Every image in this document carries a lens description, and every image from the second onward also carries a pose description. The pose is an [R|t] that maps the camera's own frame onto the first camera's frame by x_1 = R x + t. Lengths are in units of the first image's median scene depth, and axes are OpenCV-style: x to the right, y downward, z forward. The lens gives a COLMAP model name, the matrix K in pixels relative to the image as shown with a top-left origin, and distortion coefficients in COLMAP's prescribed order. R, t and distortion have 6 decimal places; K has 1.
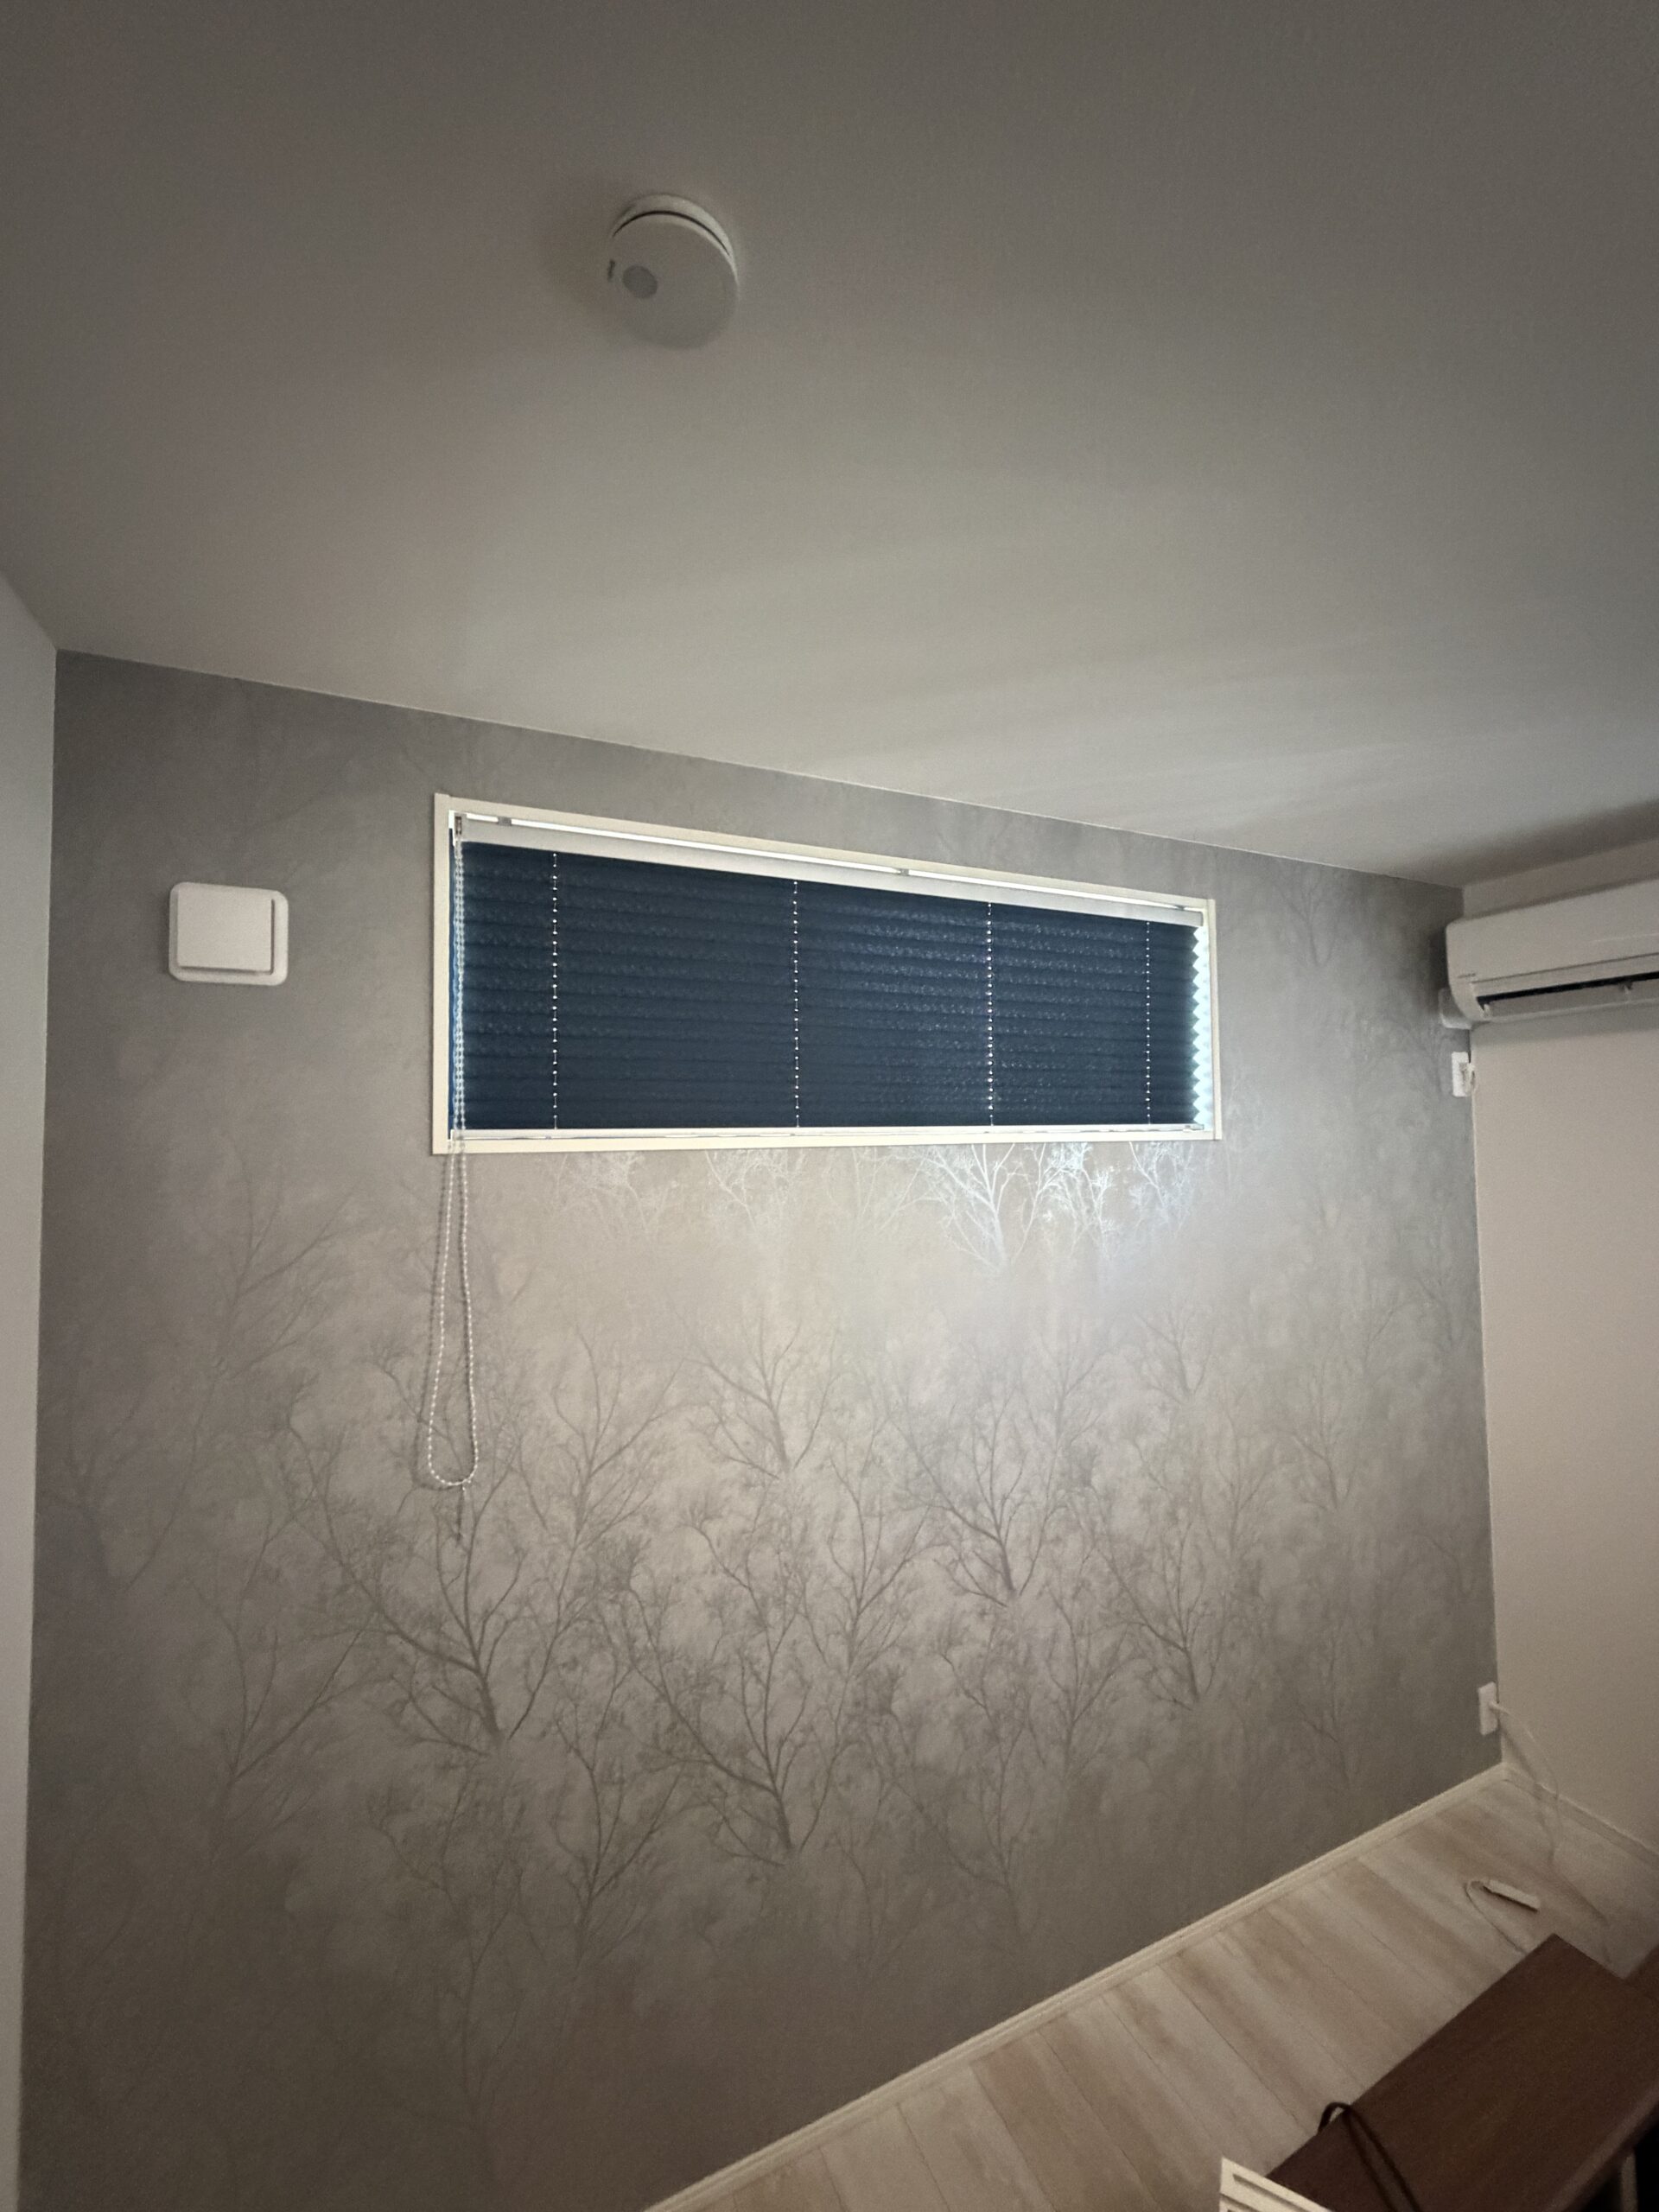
lens RADIAL K [[877.0, 0, 829.5], [0, 877.0, 1106.0], [0, 0, 1]] dist [0.000384, 0.000138]
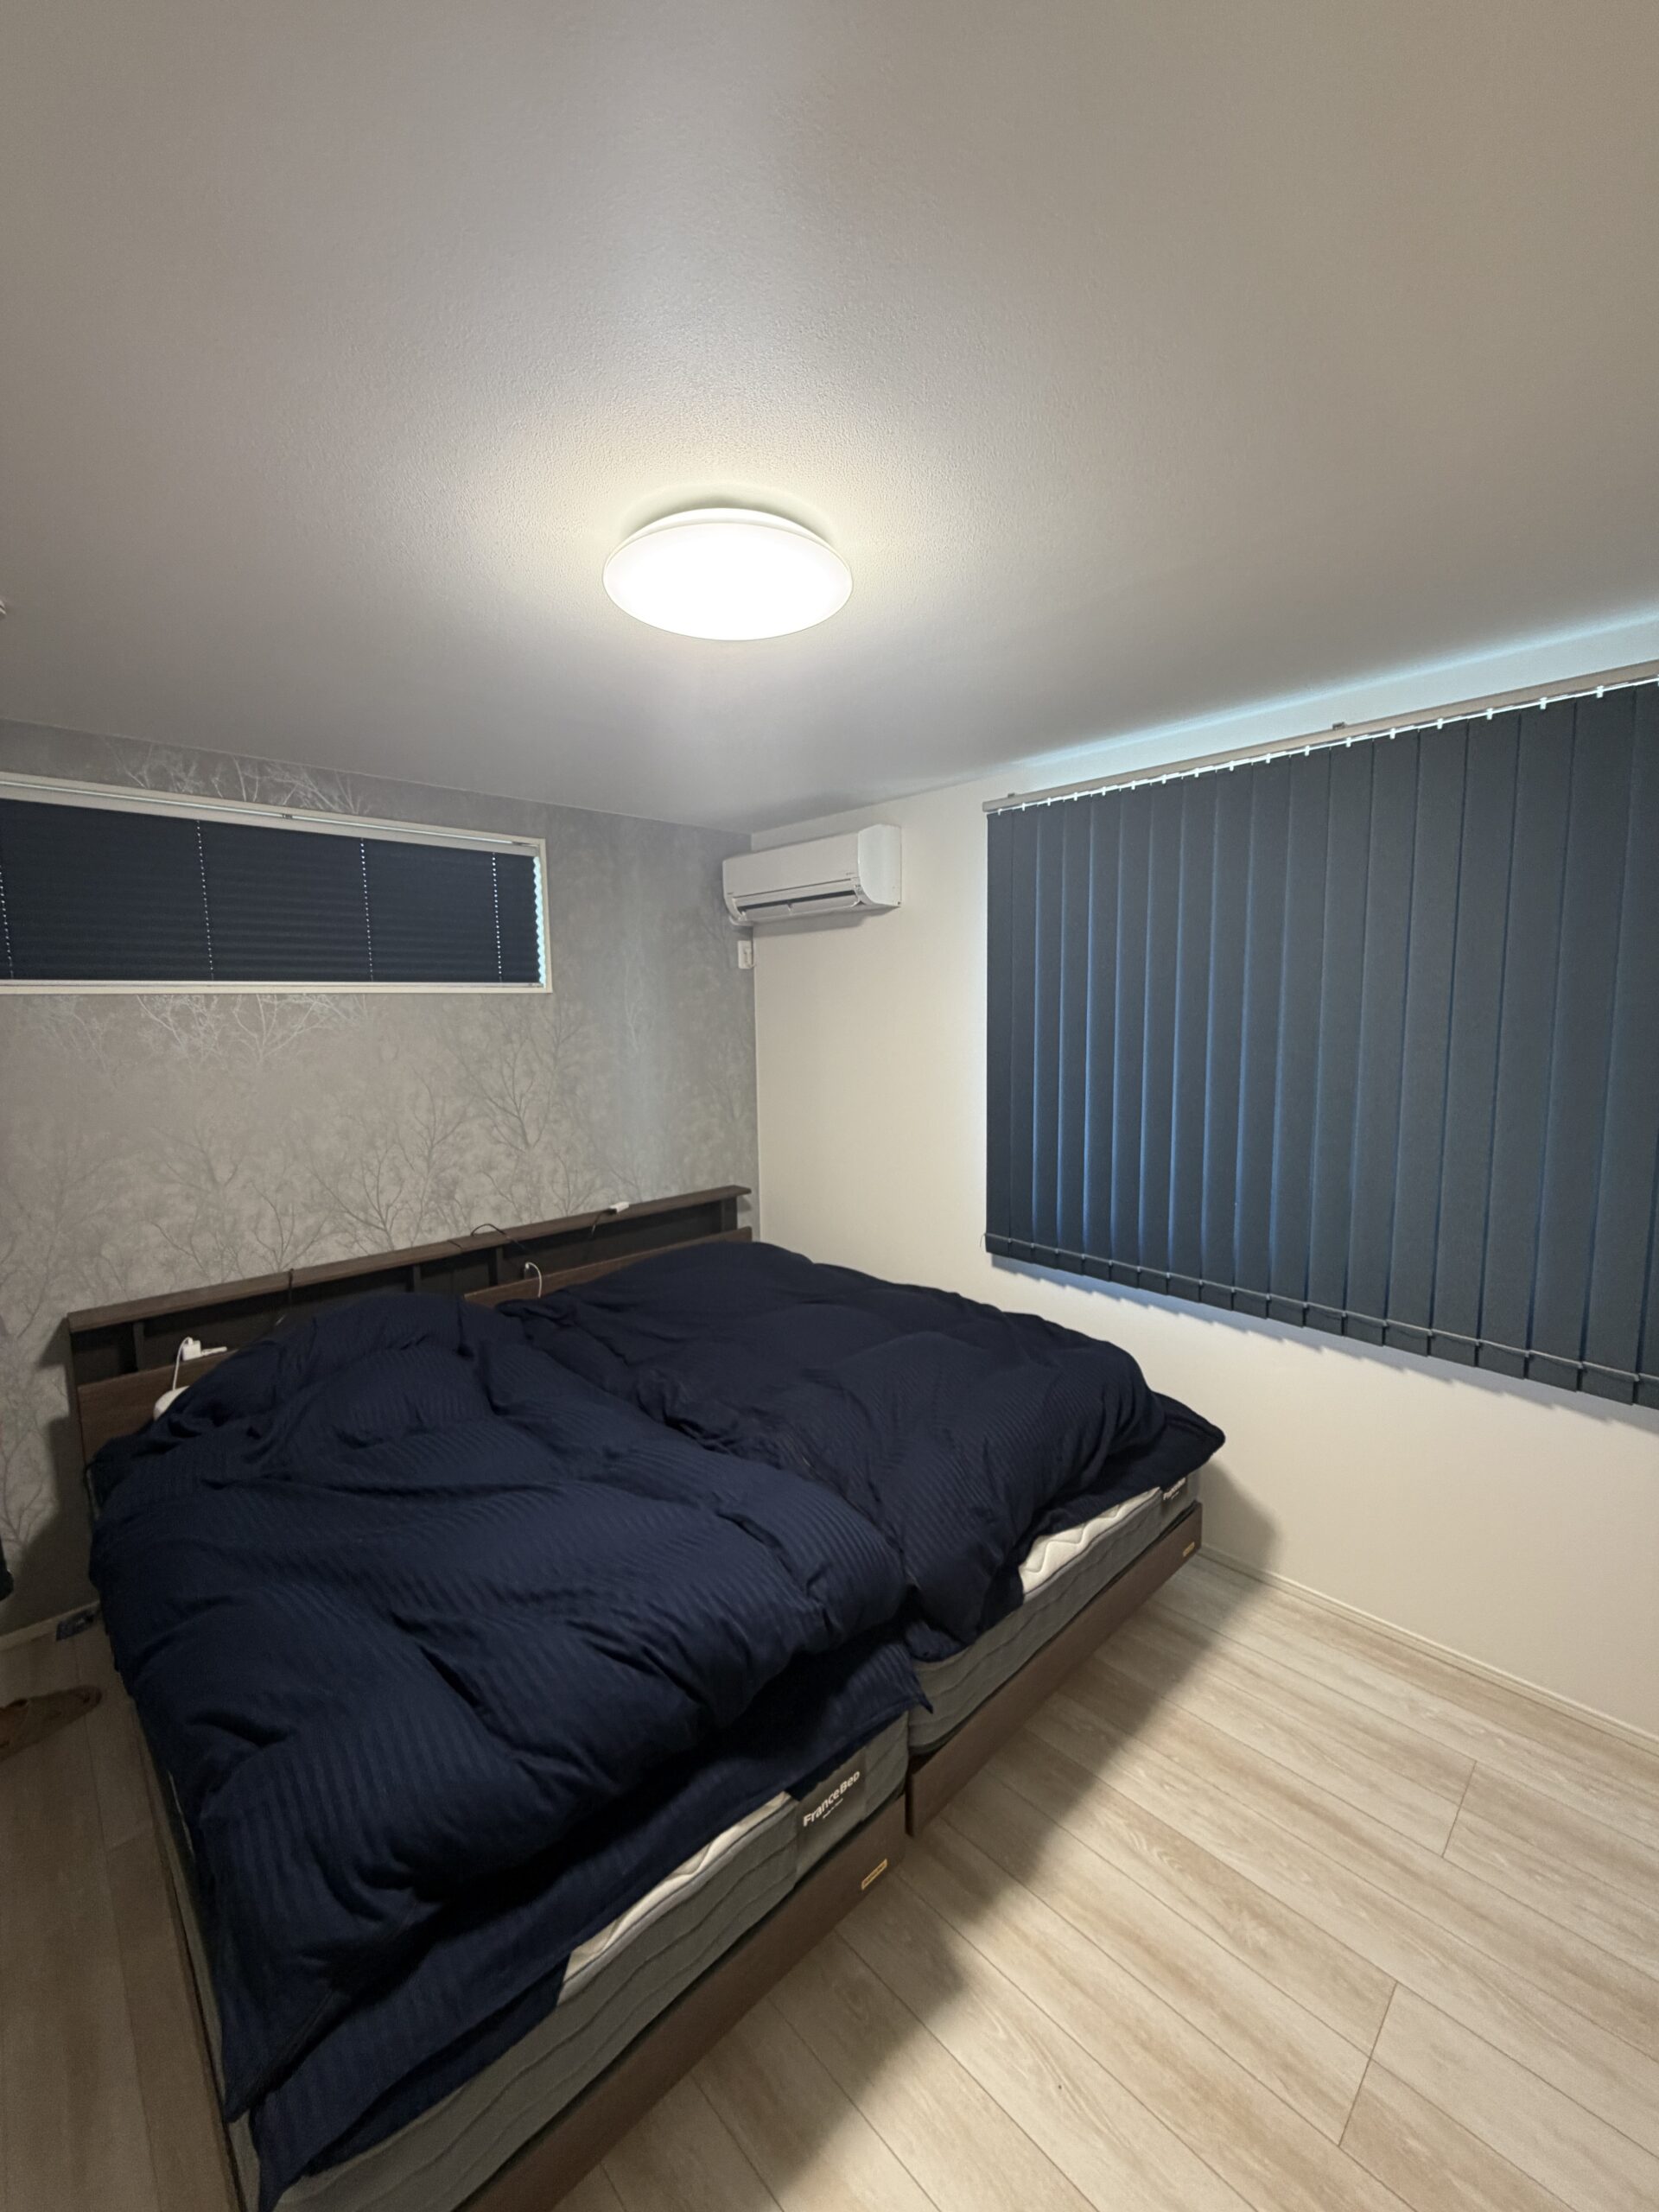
lens RADIAL K [[877.0, 0, 829.5], [0, 877.0, 1106.0], [0, 0, 1]] dist [0.000384, 0.000138]
pose [[0.942424, -0.038098, 0.332244, 0.460113], [-0.011458, 0.989228, 0.145936, 0.003238], [-0.334224, -0.141340, 0.931835, -0.847111]]
